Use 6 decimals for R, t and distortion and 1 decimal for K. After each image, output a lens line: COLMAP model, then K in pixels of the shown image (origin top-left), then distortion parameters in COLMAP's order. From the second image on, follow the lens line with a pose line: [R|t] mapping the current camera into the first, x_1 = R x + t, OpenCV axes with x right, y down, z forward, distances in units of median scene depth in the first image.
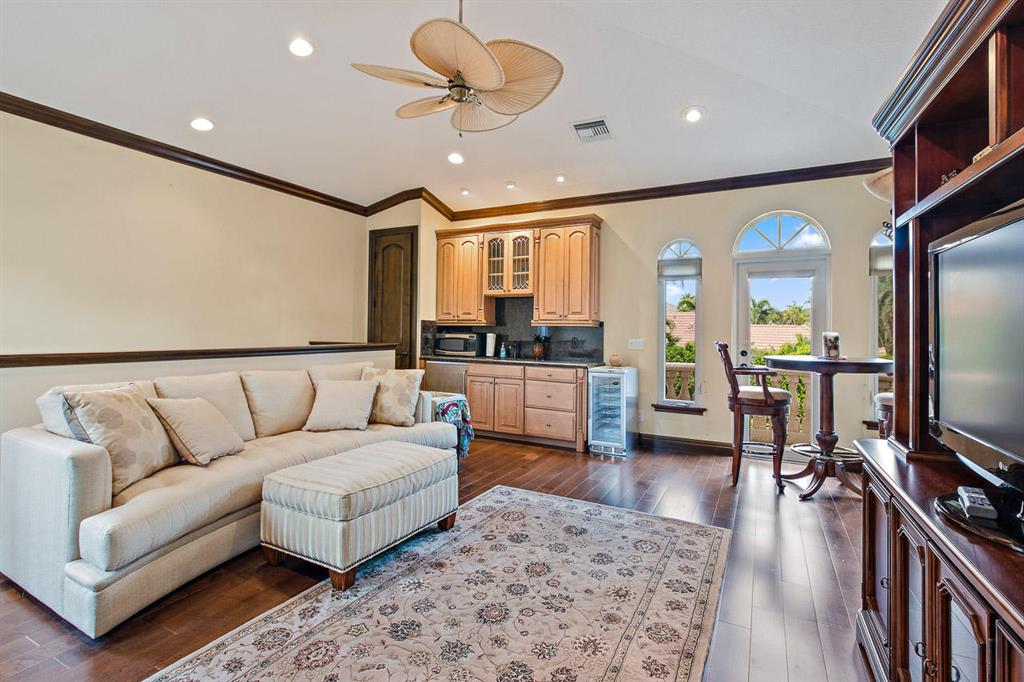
lens RADIAL K [[479.5, 0, 484.5], [0, 479.5, 322.8], [0, 0, 1]] dist [-0.009256, -0.001239]
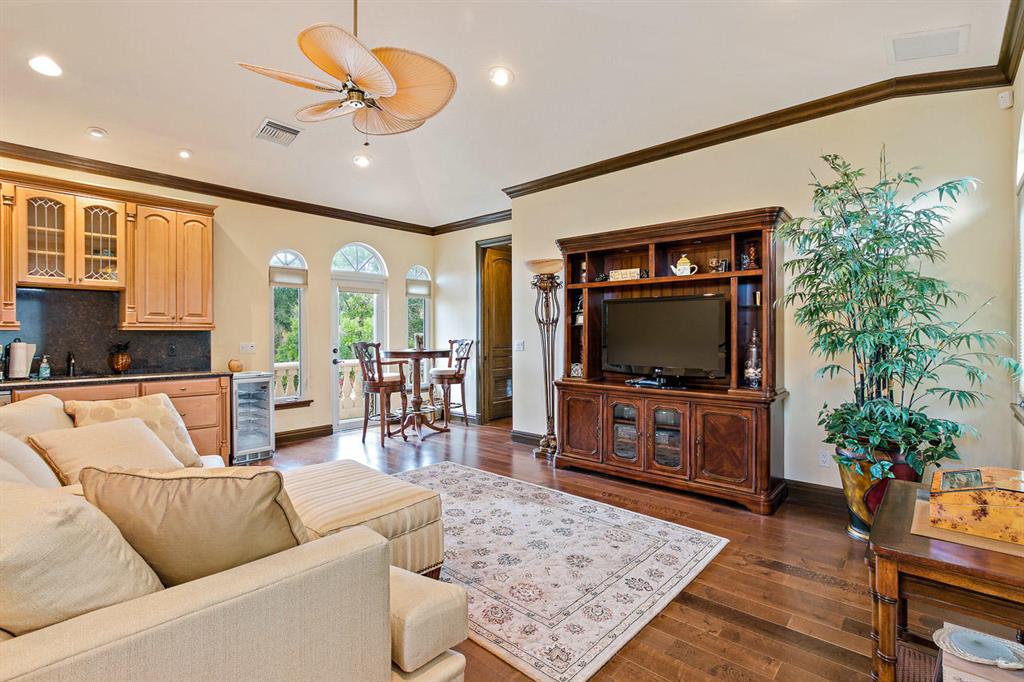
lens RADIAL K [[479.5, 0, 509.4], [0, 479.5, 334.7], [0, 0, 1]] dist [-0.009256, -0.001239]
pose [[0.225926, -0.016078, 0.974012, -0.518063], [-0.005384, 0.999828, 0.017753, -0.002823], [-0.974130, -0.009255, 0.225801, 0.249754]]
